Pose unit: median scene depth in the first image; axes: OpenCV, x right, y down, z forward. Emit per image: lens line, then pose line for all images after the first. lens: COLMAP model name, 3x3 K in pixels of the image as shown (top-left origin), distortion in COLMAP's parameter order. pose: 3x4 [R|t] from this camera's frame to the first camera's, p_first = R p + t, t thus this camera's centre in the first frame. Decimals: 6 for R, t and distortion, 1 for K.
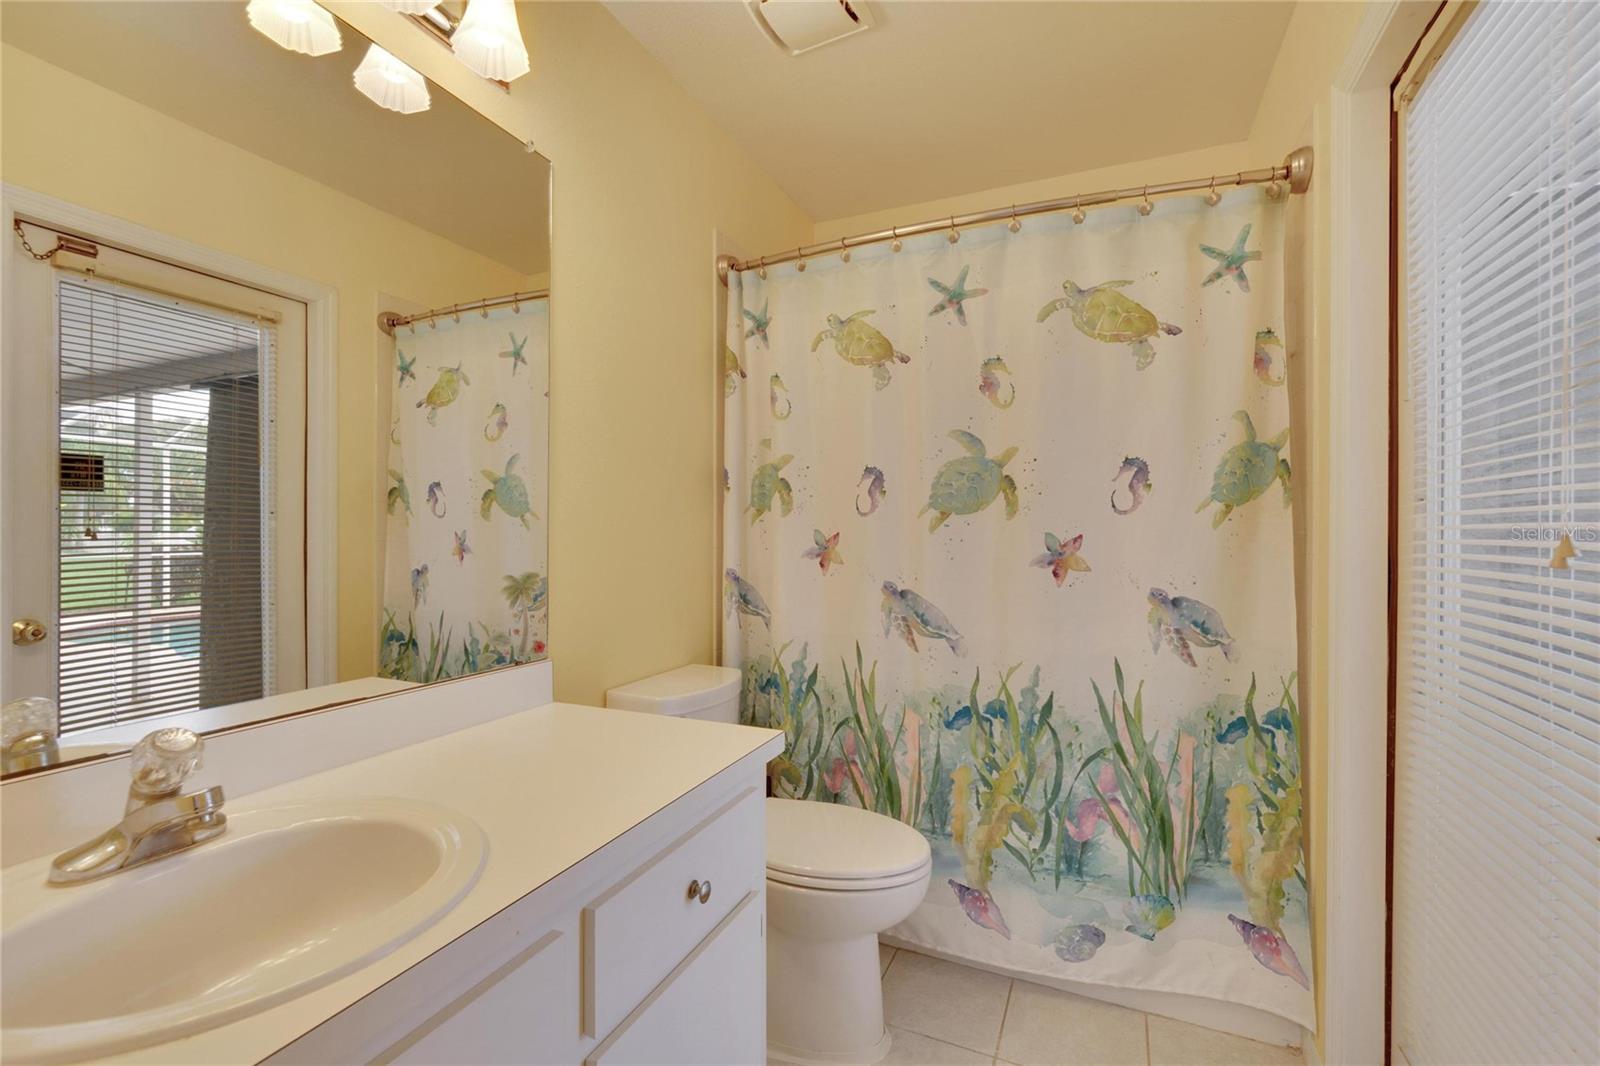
lens RADIAL K [[704.9, 0, 795.5], [0, 704.9, 529.1], [0, 0, 1]] dist [0.003185, 0.001295]
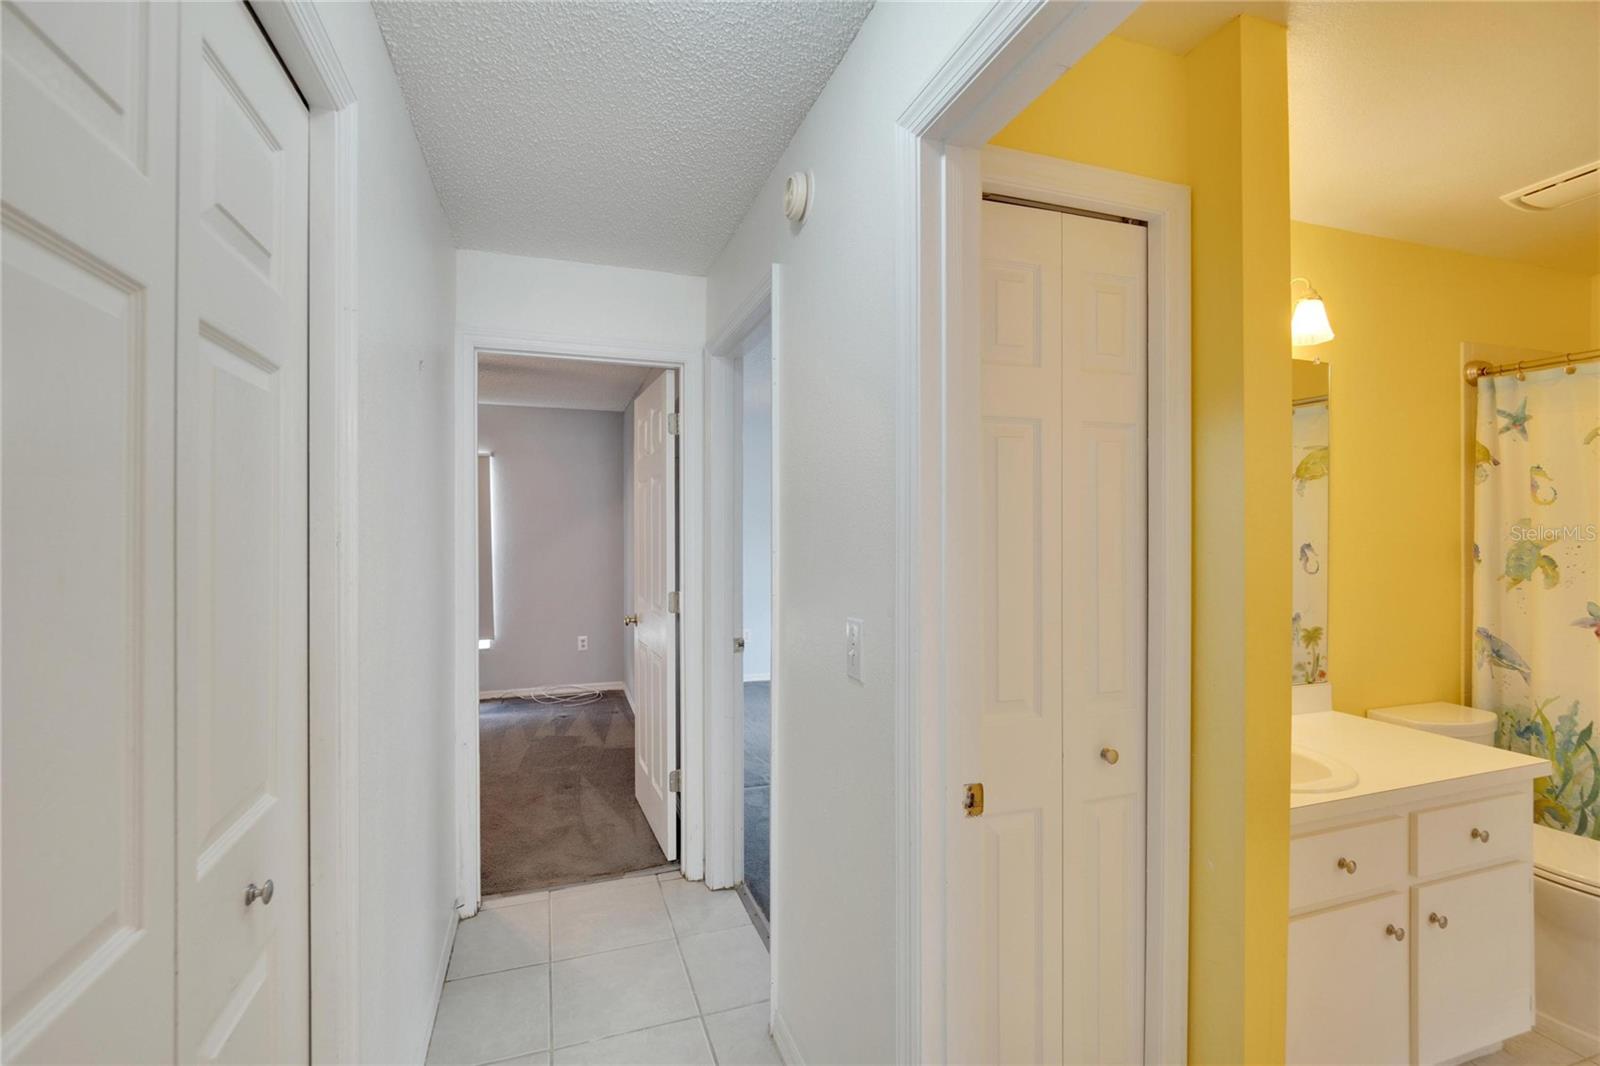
lens RADIAL K [[704.9, 0, 795.4], [0, 704.9, 532.1], [0, 0, 1]] dist [0.003185, 0.001295]
pose [[0.678597, -0.000550, -0.734510, 0.000013], [0.004610, 0.999983, 0.003510, -0.116421], [0.734496, -0.005768, 0.678589, -0.675681]]
